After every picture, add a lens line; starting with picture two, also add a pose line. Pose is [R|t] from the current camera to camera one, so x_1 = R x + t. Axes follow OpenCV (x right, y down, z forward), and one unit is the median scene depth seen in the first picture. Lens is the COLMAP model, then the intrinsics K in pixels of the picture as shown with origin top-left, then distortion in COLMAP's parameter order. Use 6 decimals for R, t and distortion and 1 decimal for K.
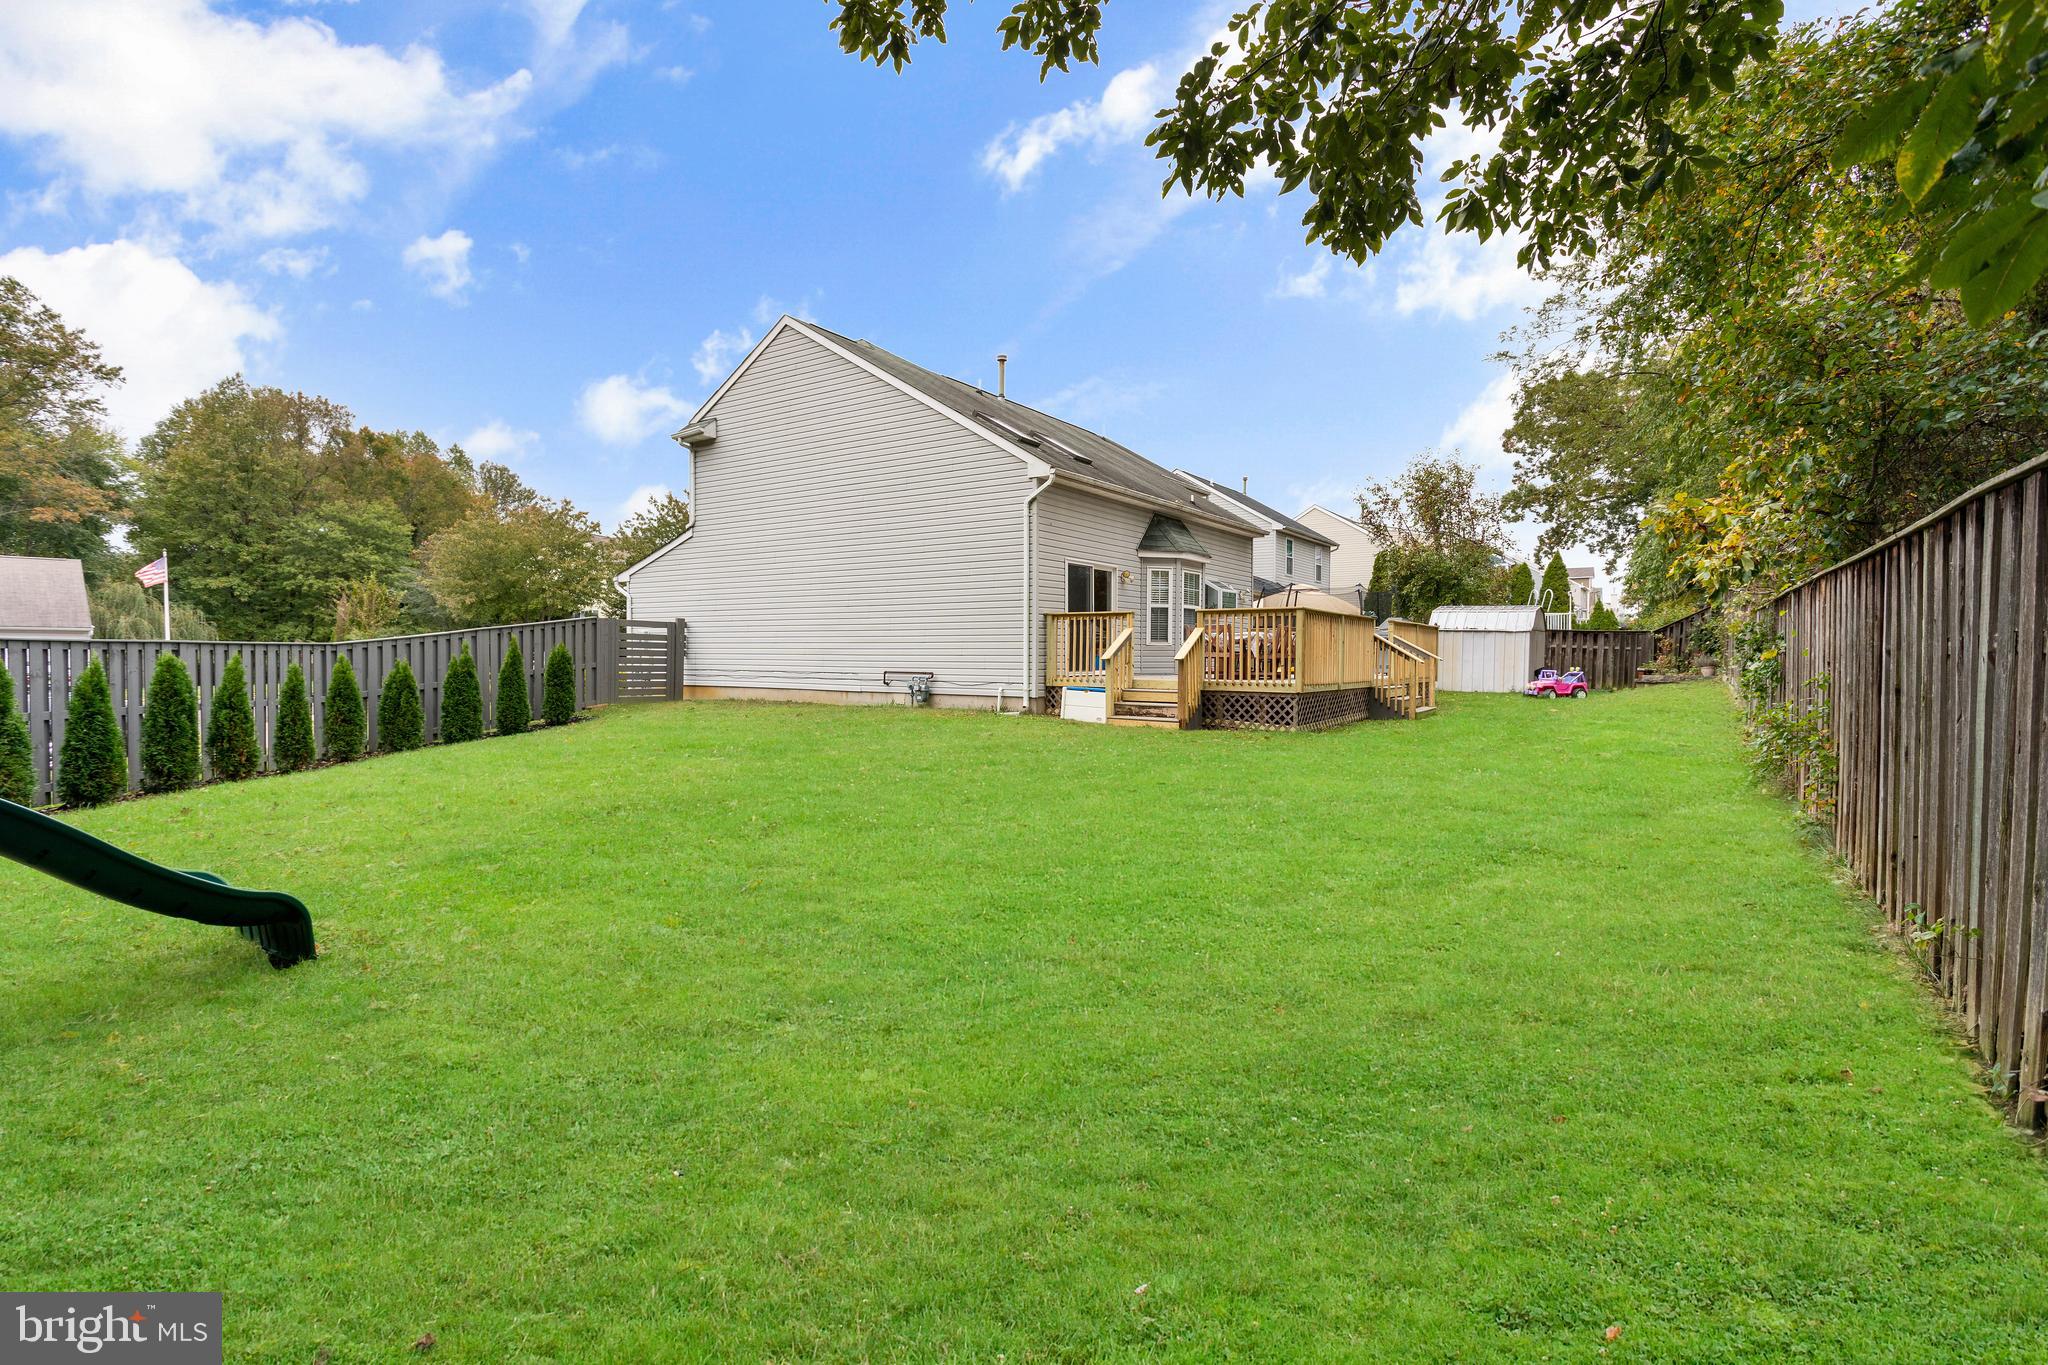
lens RADIAL K [[958.8, 0, 1024.0], [0, 958.8, 682.5], [0, 0, 1]] dist [0.009466, 0.001388]
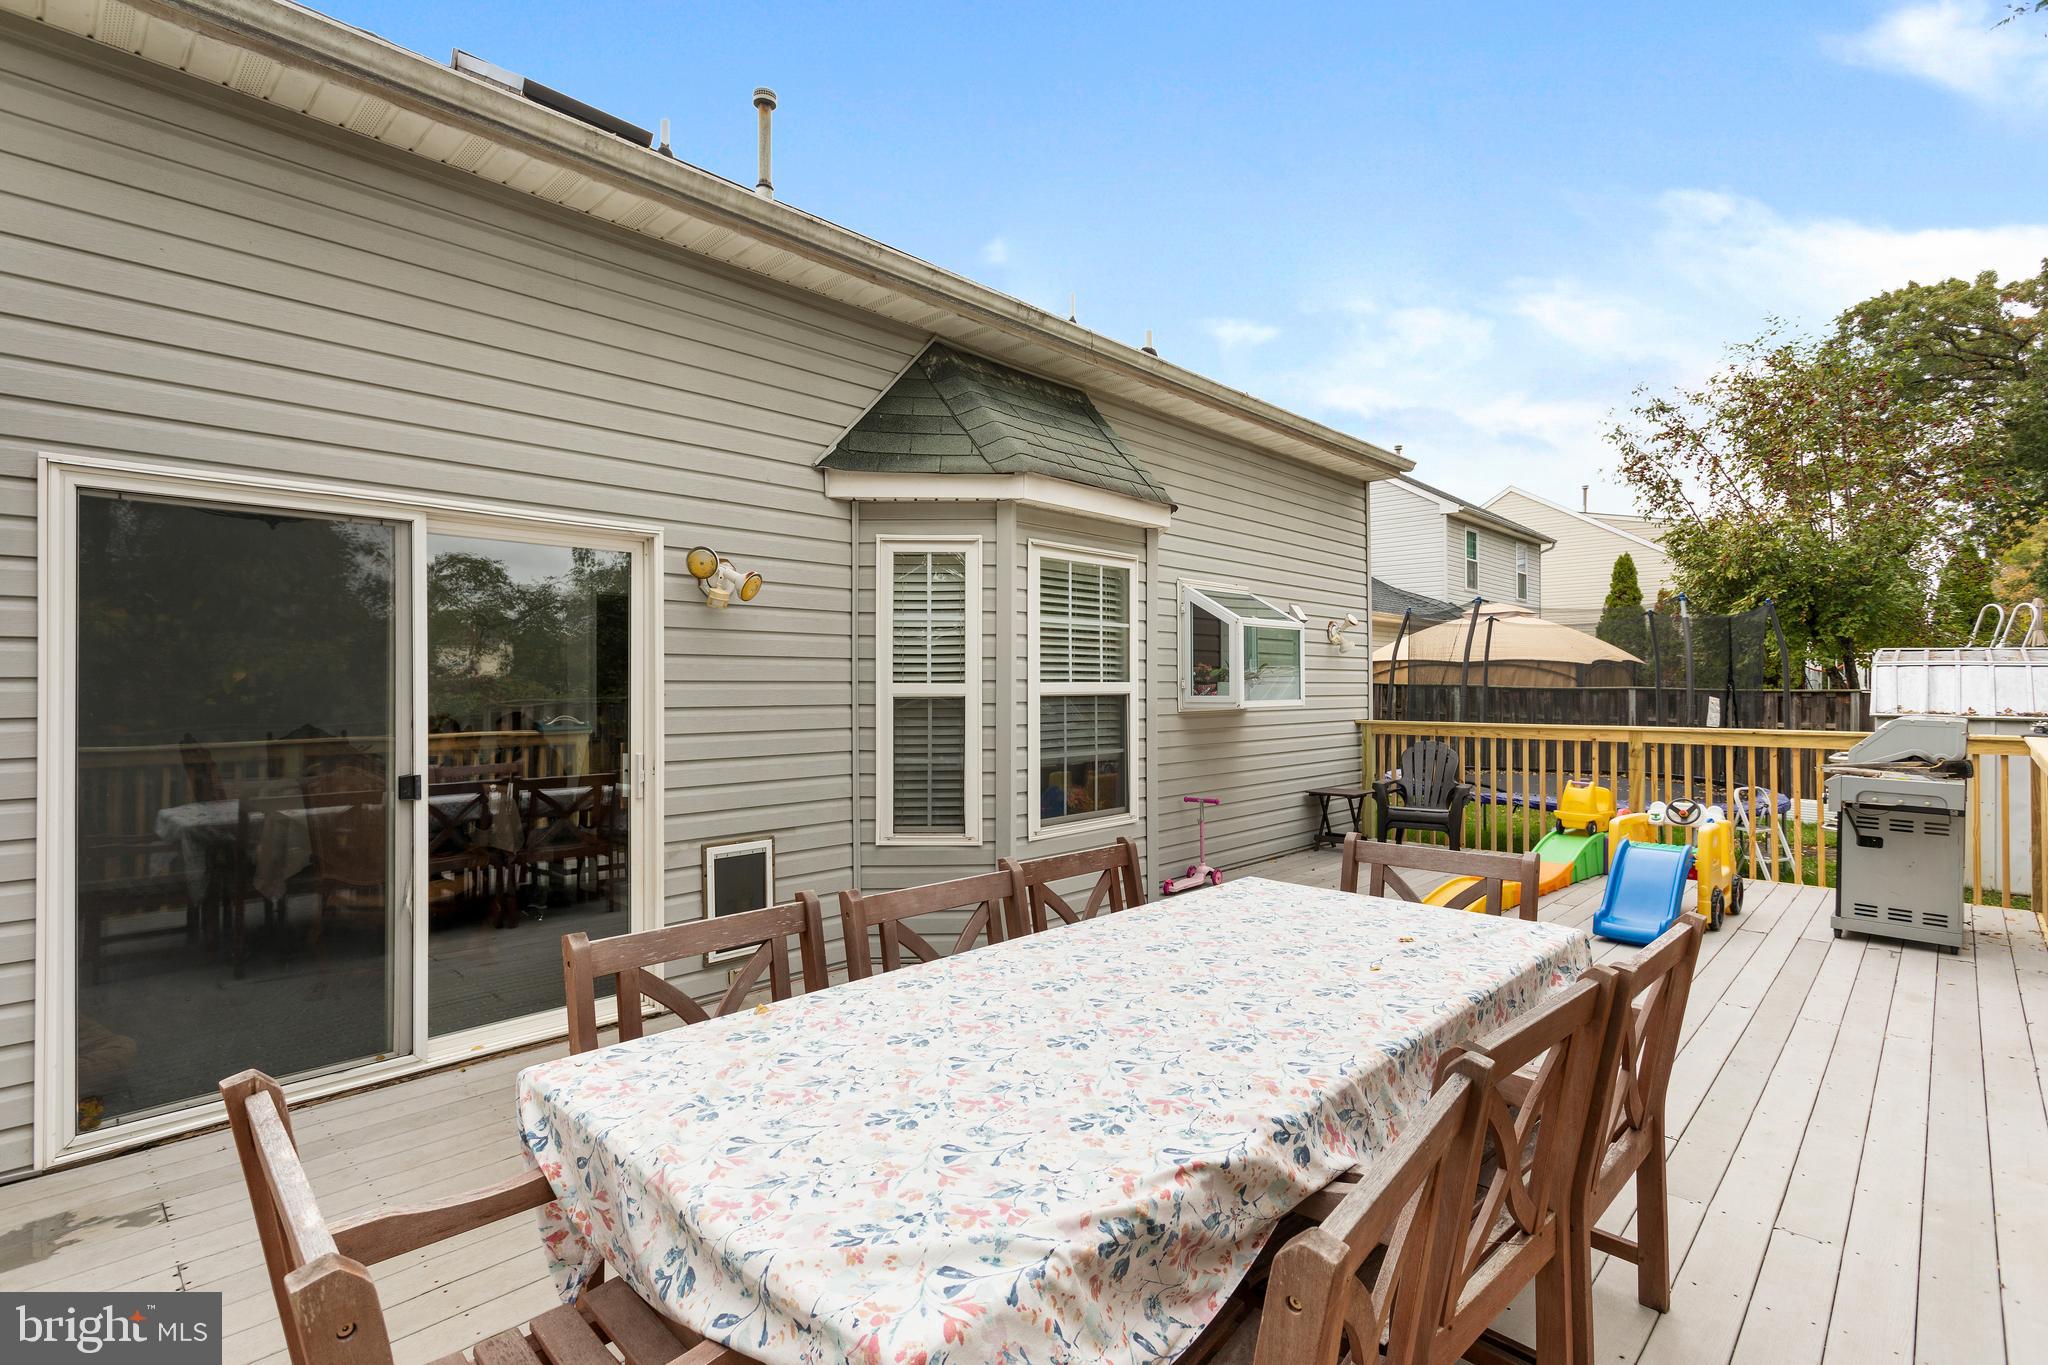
lens RADIAL K [[958.8, 0, 1024.0], [0, 958.8, 682.5], [0, 0, 1]] dist [0.009466, 0.001388]
pose [[0.985957, -0.006841, -0.166860, 0.164606], [0.001784, 0.999535, -0.030443, -0.058724], [0.166991, 0.029717, 0.985511, 0.596262]]
